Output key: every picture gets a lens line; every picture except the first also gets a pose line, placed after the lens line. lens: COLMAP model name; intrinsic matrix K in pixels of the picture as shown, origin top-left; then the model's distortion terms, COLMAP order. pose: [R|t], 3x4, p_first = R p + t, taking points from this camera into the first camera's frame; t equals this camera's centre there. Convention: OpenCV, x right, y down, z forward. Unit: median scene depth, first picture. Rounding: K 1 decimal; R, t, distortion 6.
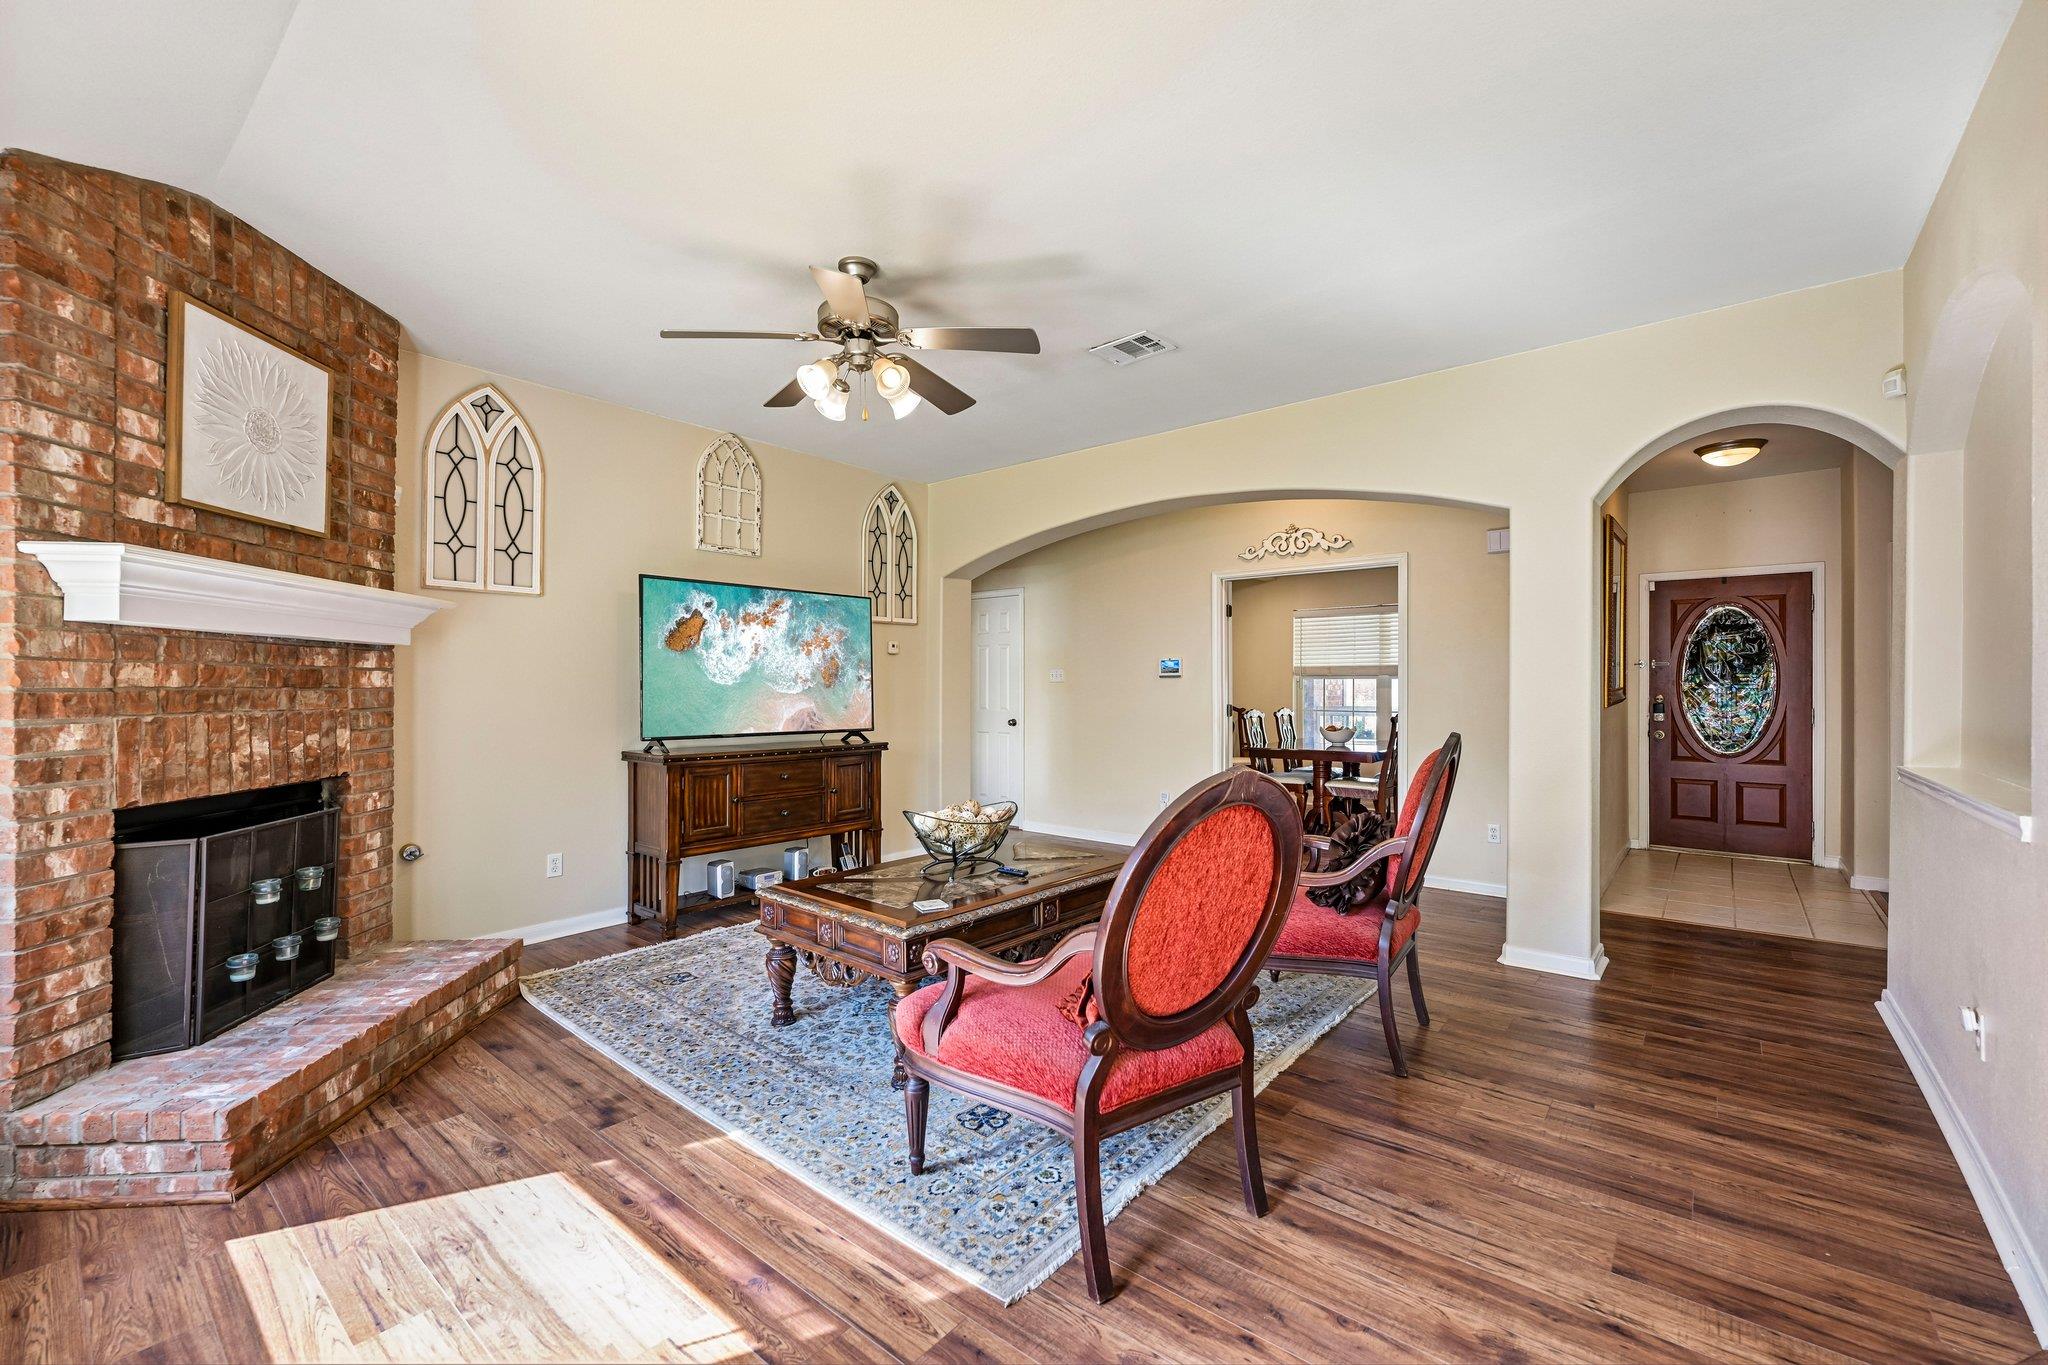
lens RADIAL K [[841.7, 0, 1022.7], [0, 841.7, 684.2], [0, 0, 1]] dist [-0.001054, 0.000093]
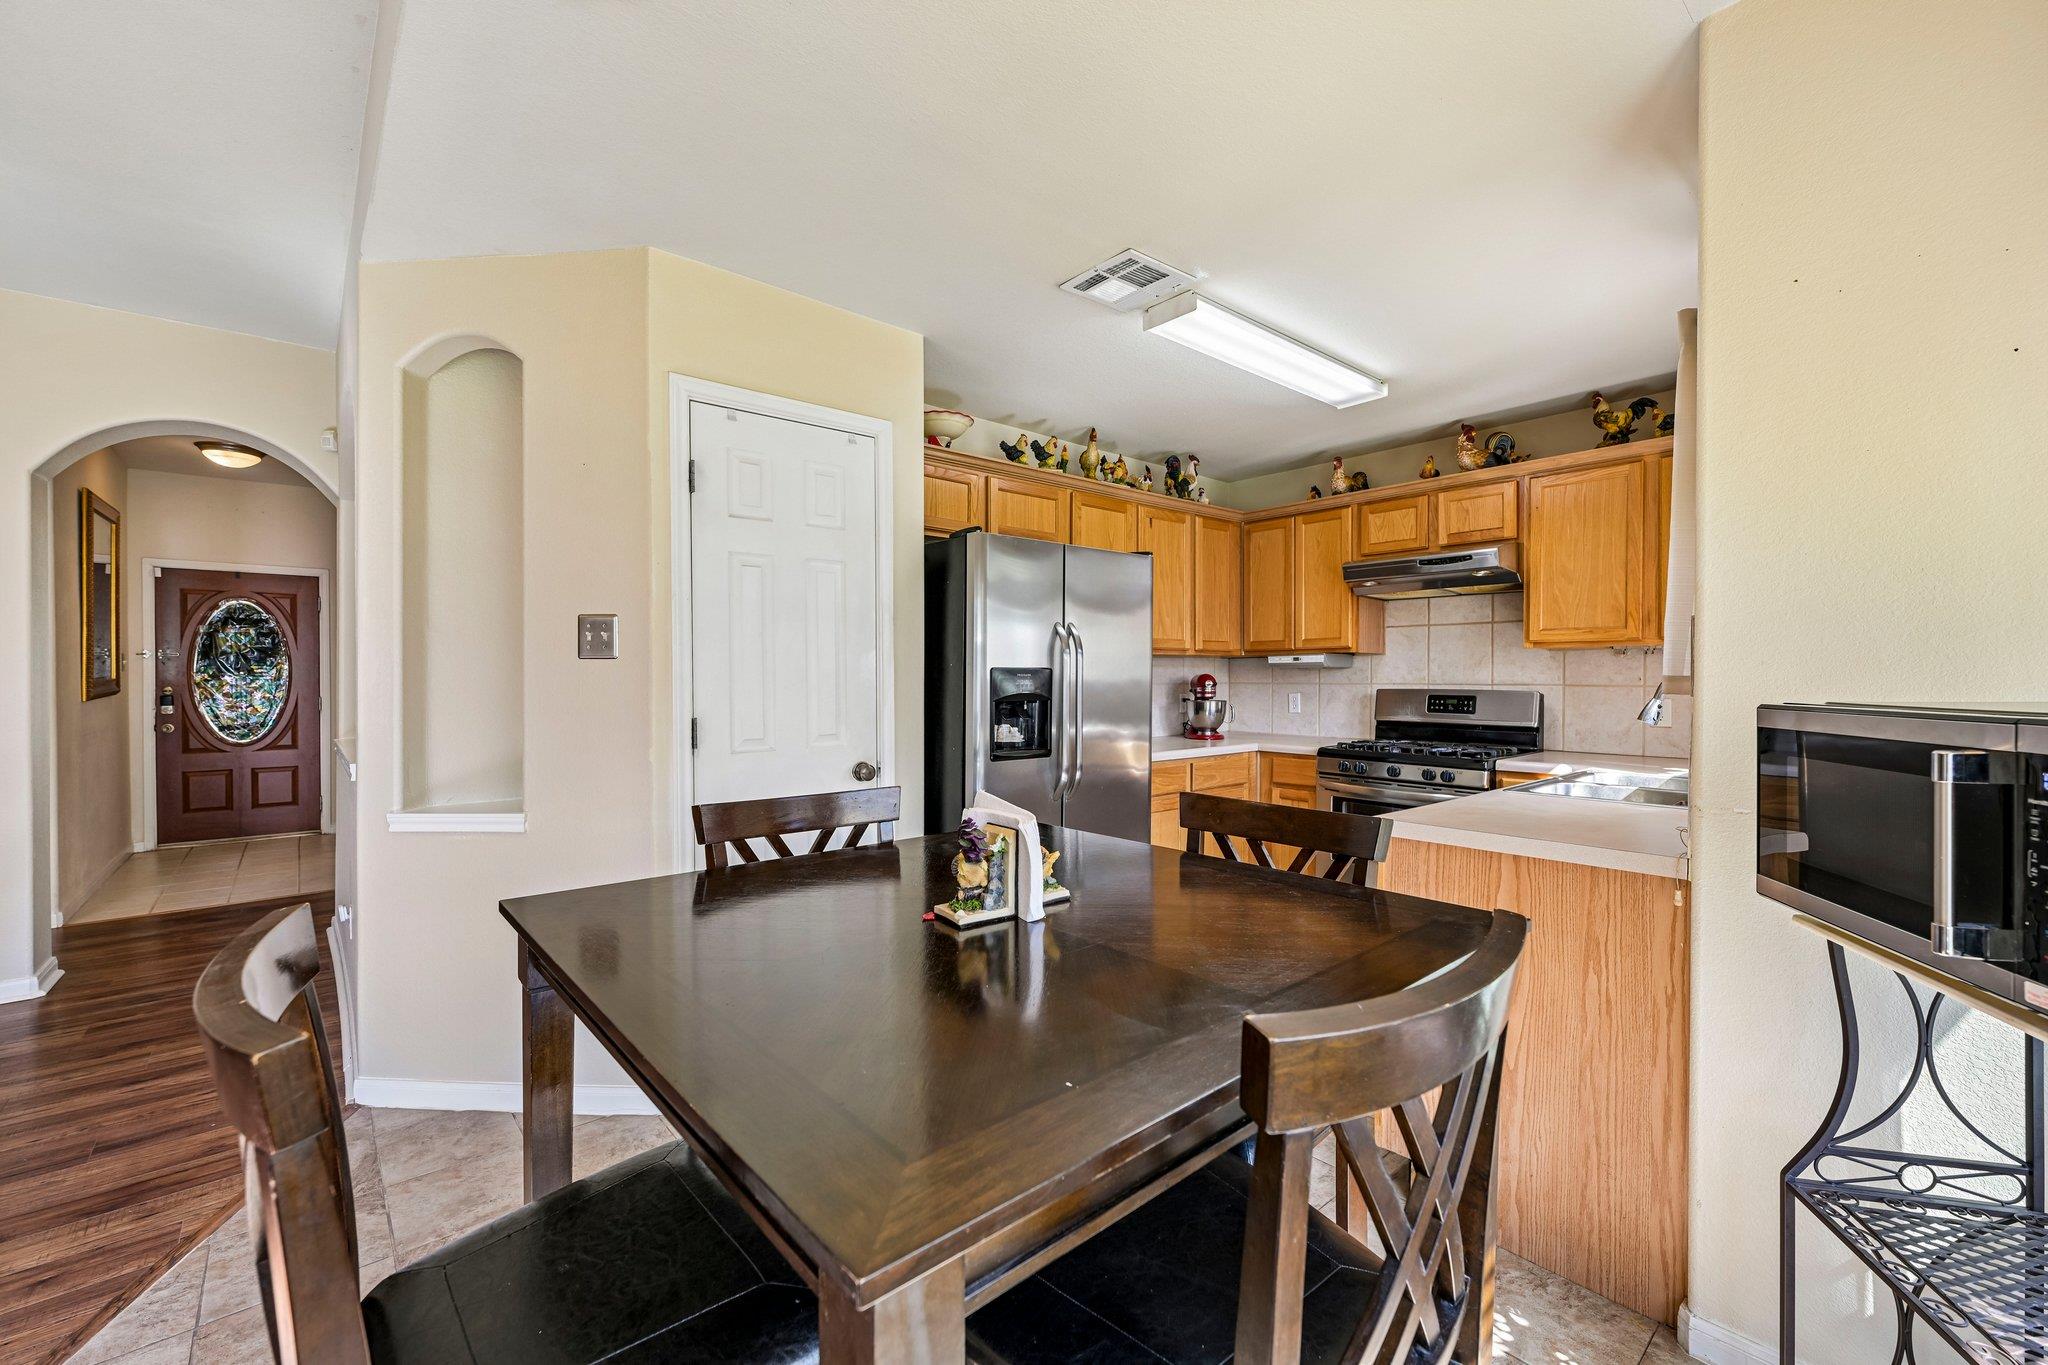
lens RADIAL K [[841.7, 0, 1022.7], [0, 841.7, 684.2], [0, 0, 1]] dist [-0.001054, 0.000093]
pose [[0.167098, -0.008833, 0.985901, -0.046151], [-0.001168, 0.999957, 0.009157, 0.000014], [-0.985940, -0.002681, 0.167081, -0.231179]]
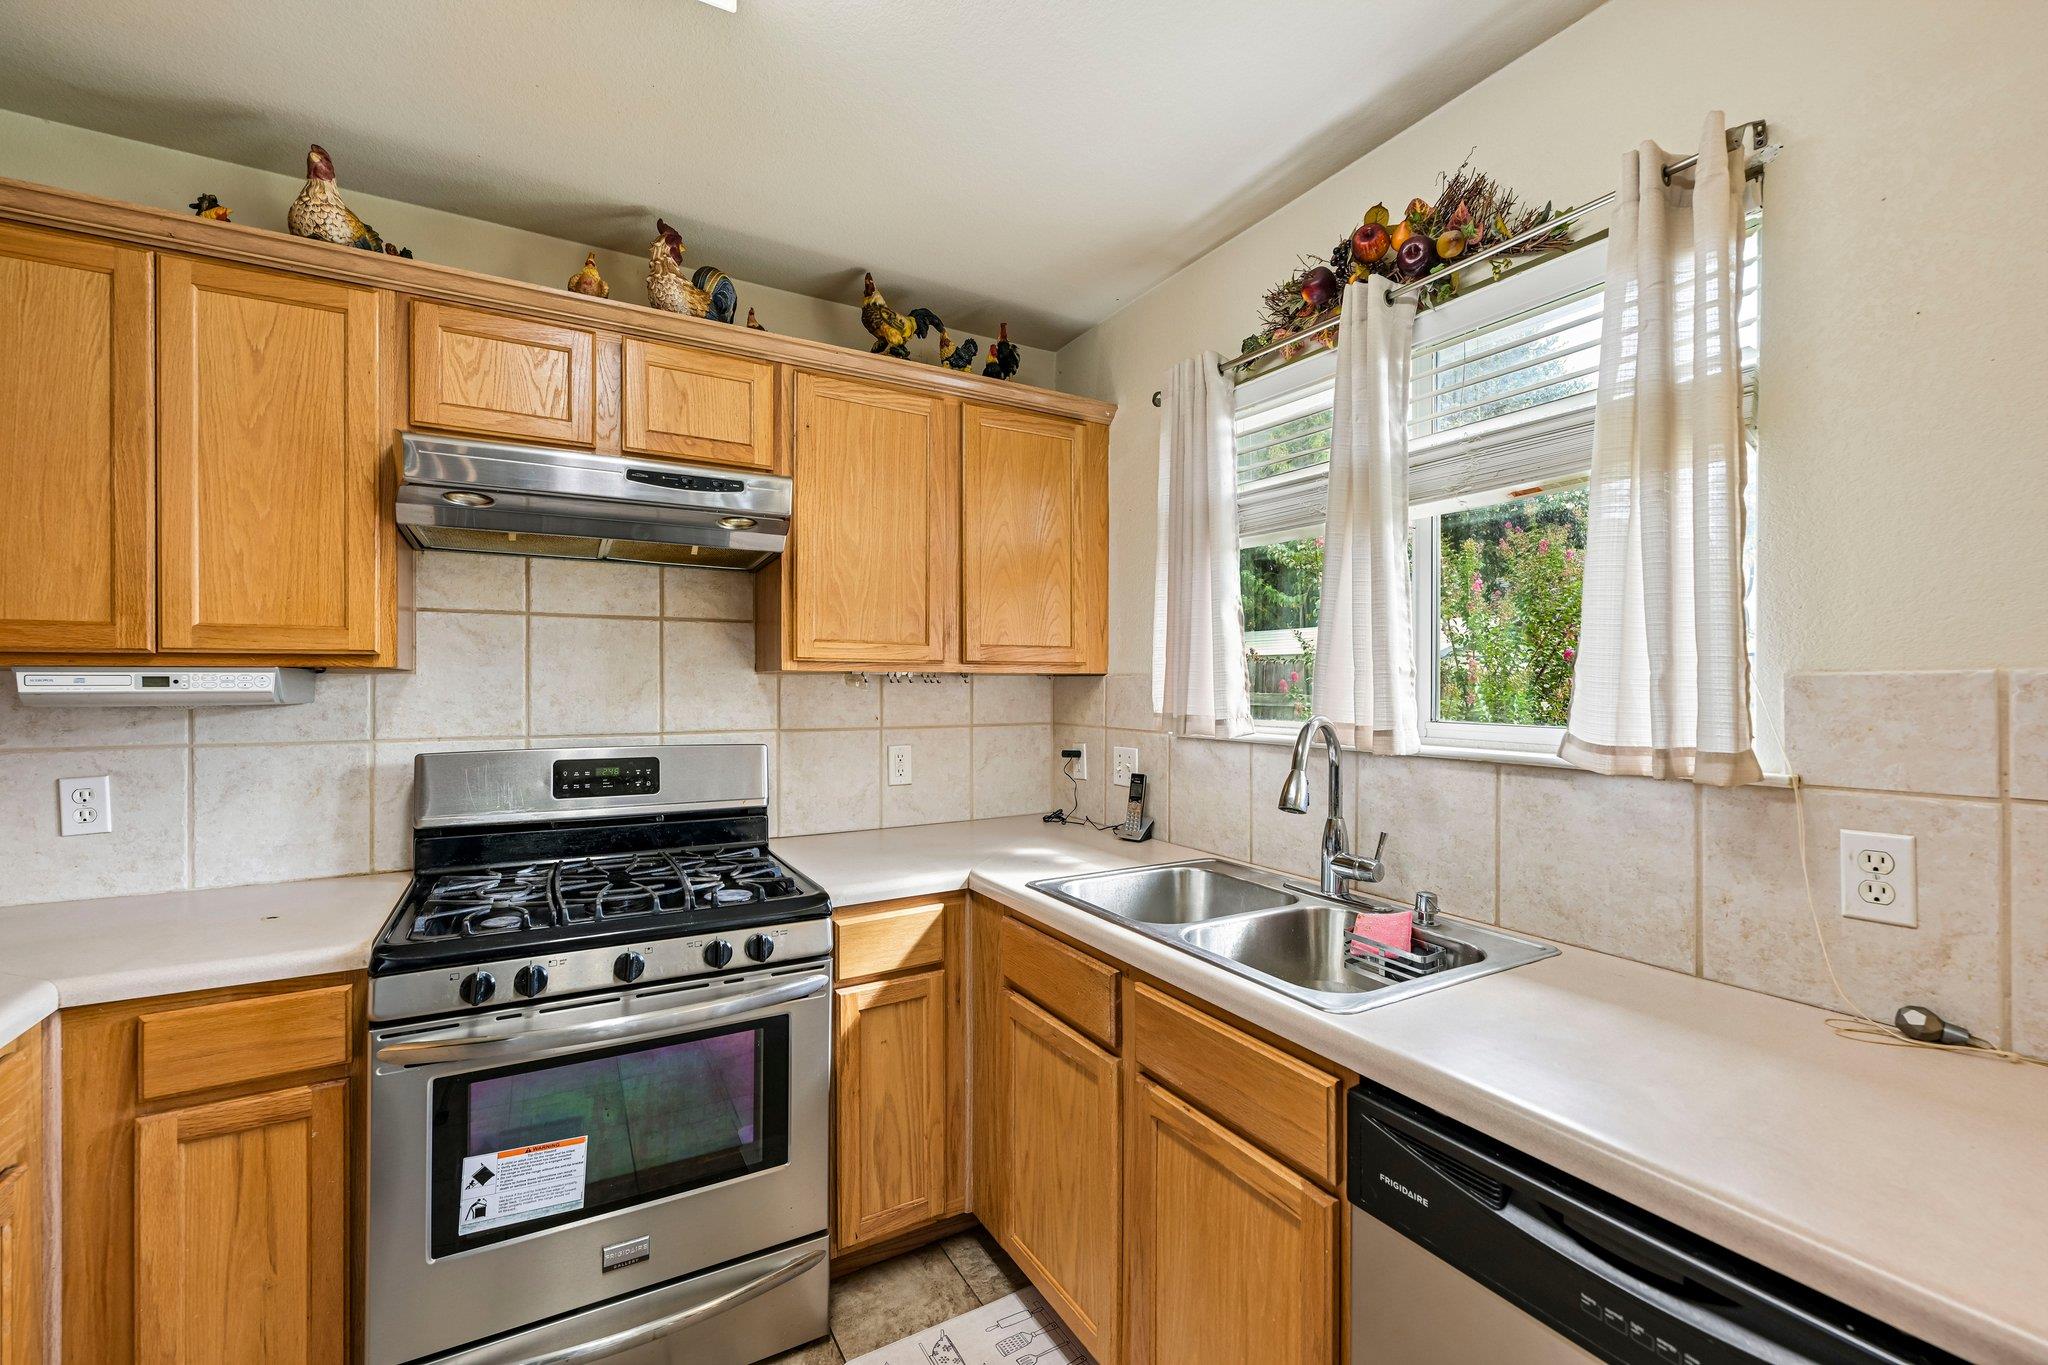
lens RADIAL K [[841.7, 0, 1022.7], [0, 841.7, 684.2], [0, 0, 1]] dist [-0.001054, 0.000093]
pose [[-0.938344, -0.001907, 0.345699, 0.775272], [-0.002152, 0.999998, -0.000323, -0.028061], [-0.345698, -0.001047, -0.938345, -0.174299]]
